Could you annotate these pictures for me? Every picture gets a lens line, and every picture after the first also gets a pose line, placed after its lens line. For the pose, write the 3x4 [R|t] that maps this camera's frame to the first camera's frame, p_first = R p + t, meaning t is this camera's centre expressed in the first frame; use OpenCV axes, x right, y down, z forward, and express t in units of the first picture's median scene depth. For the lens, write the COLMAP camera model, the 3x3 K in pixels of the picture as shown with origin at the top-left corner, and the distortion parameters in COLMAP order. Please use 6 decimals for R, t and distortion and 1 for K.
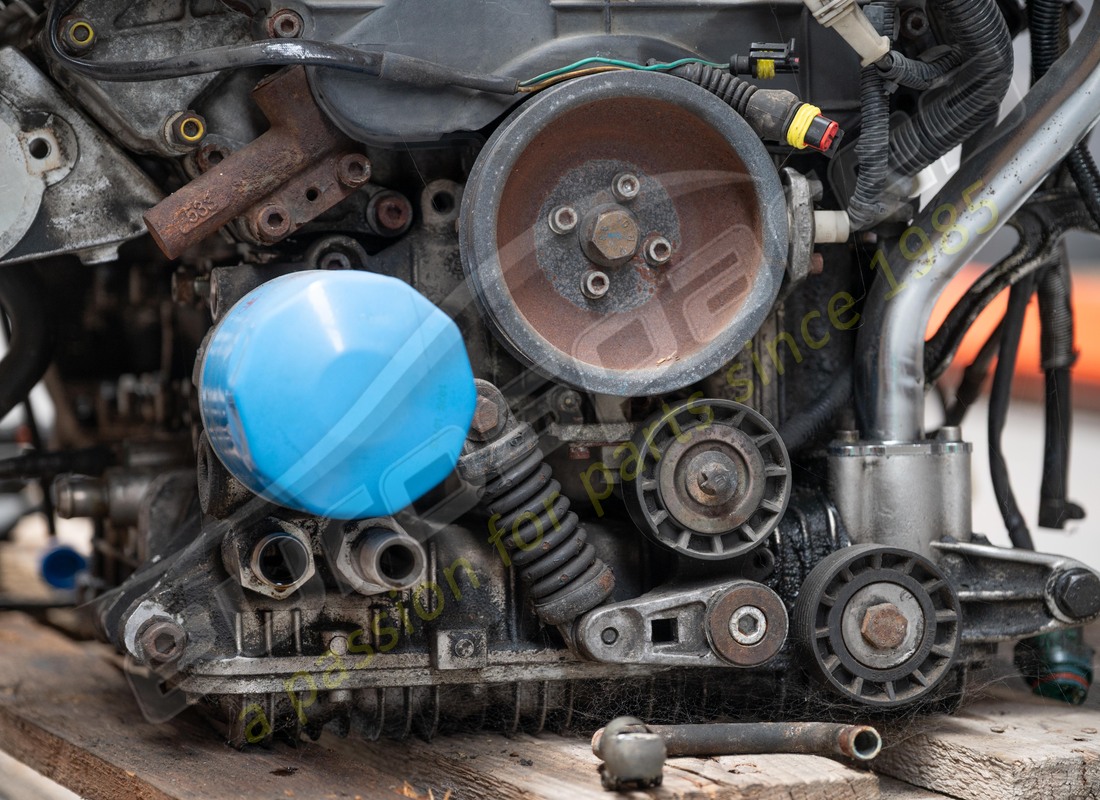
lens RADIAL K [[4101.3, 0, 550.0], [0, 4101.3, 400.0], [0, 0, 1]] dist [-0.081867, 5.333747]
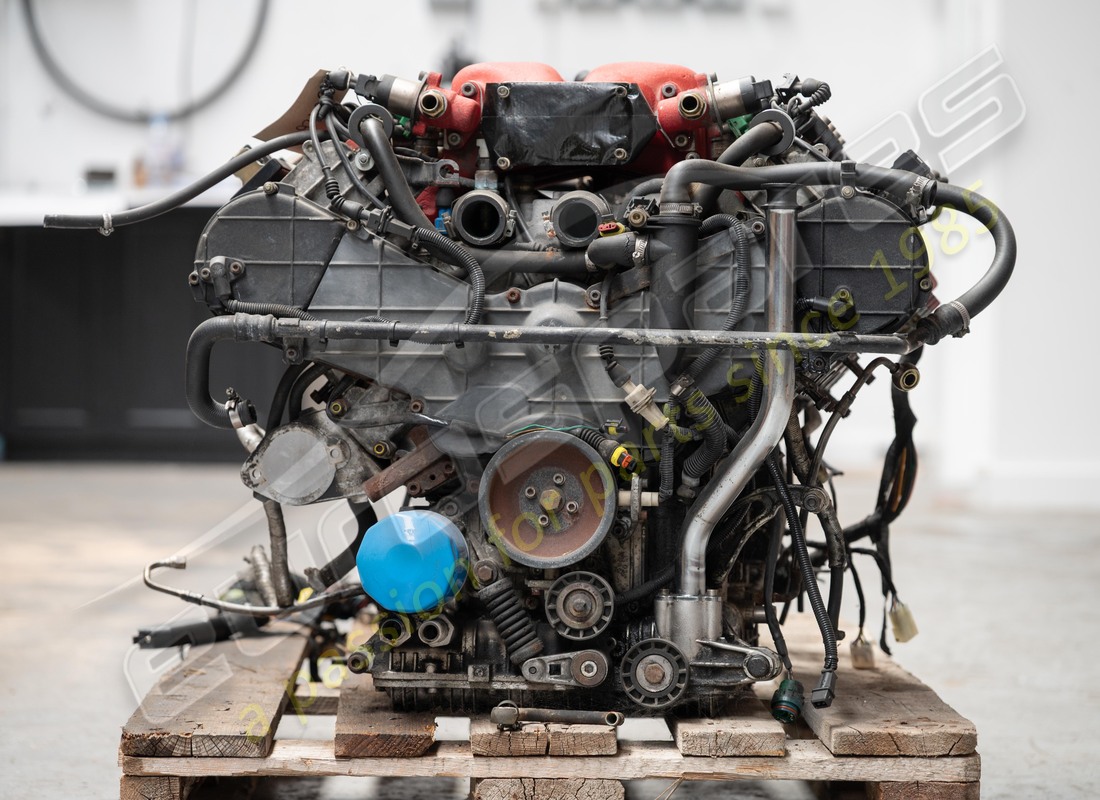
lens RADIAL K [[4101.3, 0, 550.0], [0, 4101.3, 400.0], [0, 0, 1]] dist [-0.081867, 5.333747]
pose [[0.932360, 0.029328, -0.360339, 0.856030], [-0.045547, 0.998292, -0.036599, -0.011375], [0.358650, 0.050536, 0.932103, -1.180366]]
